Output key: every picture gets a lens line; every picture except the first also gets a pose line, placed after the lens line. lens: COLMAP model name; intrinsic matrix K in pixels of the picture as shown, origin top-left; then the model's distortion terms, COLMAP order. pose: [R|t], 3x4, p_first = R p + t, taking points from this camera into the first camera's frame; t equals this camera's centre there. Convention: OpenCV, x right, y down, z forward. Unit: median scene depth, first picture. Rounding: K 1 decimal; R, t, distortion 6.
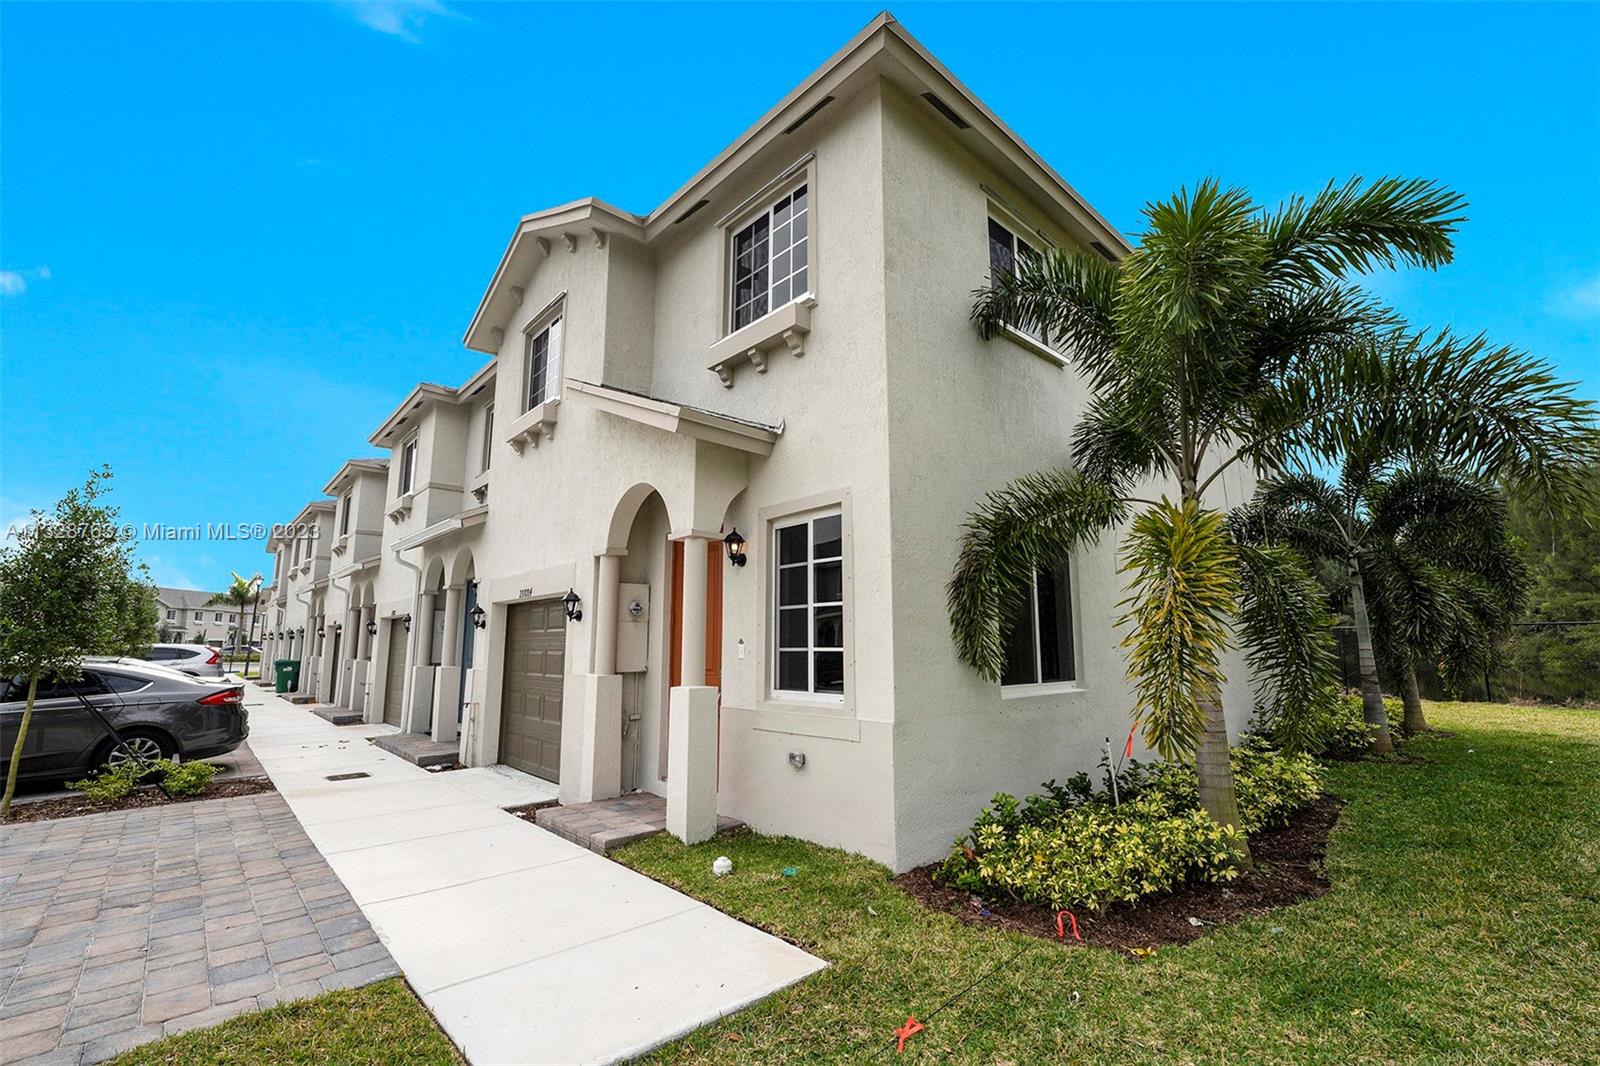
lens RADIAL K [[681.4, 0, 800.3], [0, 681.4, 527.8], [0, 0, 1]] dist [-0.008456, -0.000487]
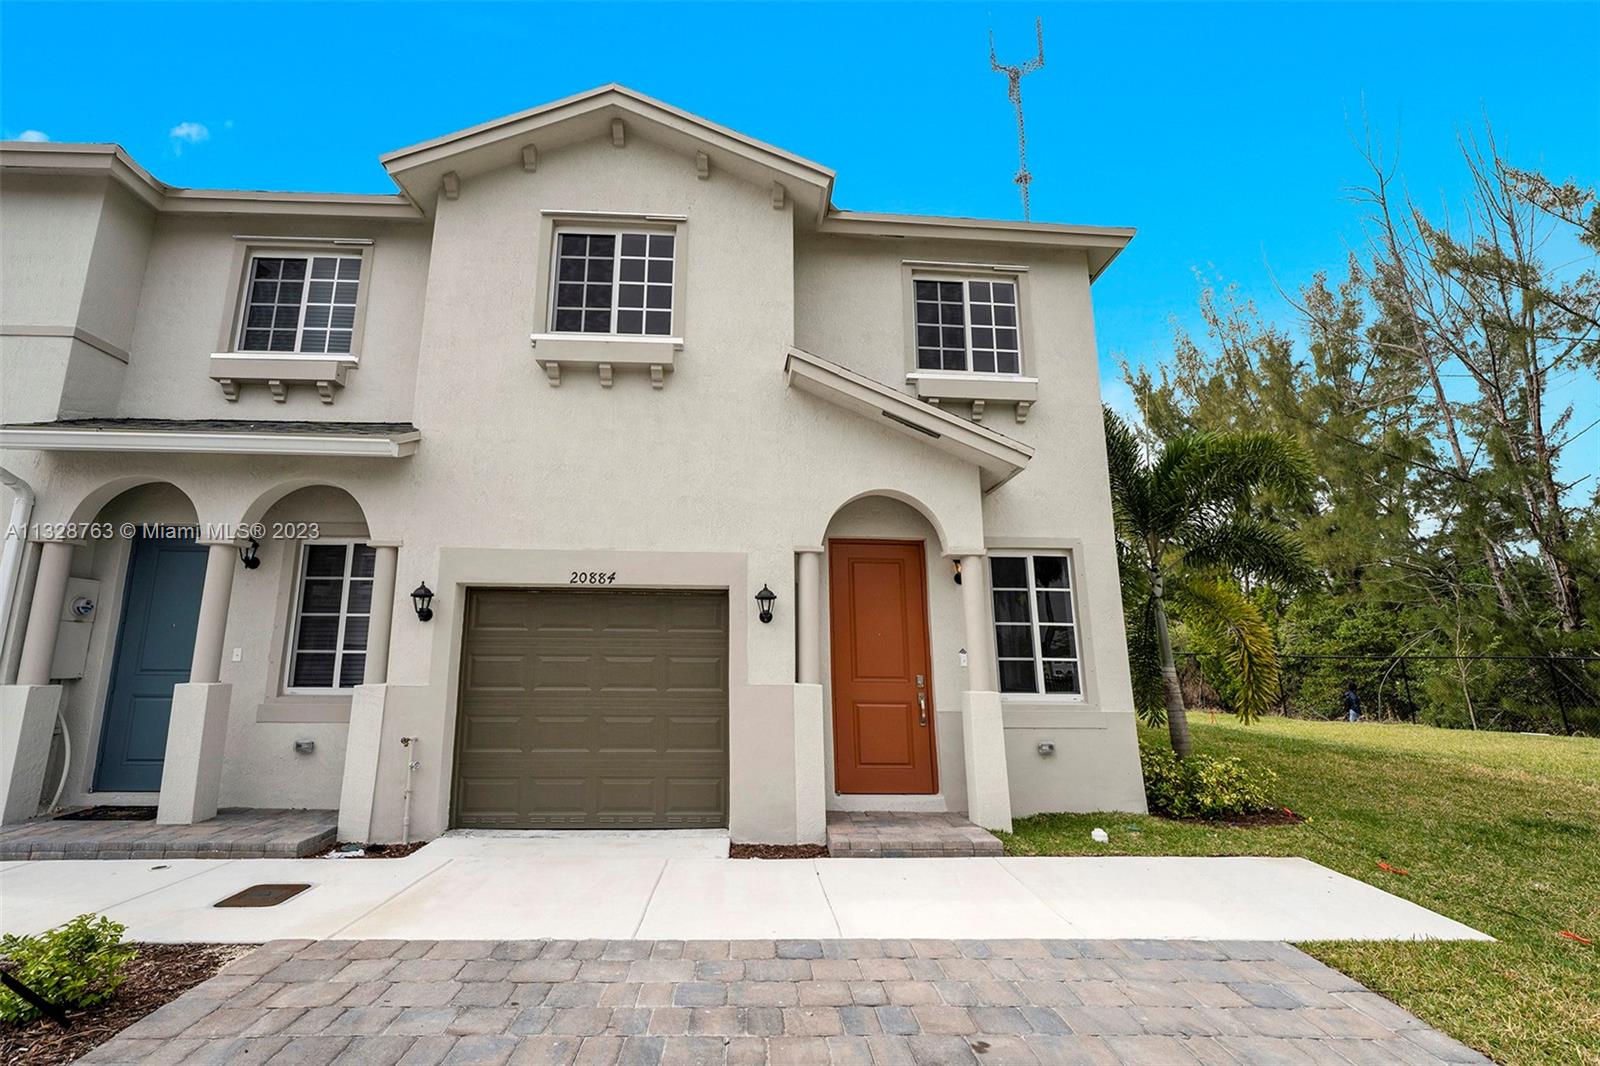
lens RADIAL K [[681.4, 0, 747.0], [0, 681.4, 517.3], [0, 0, 1]] dist [-0.008456, -0.000487]
pose [[0.653186, 0.167283, 0.738488, -1.188720], [-0.145300, 0.984857, -0.094575, 0.107002], [-0.743126, -0.045527, 0.667601, 0.525502]]
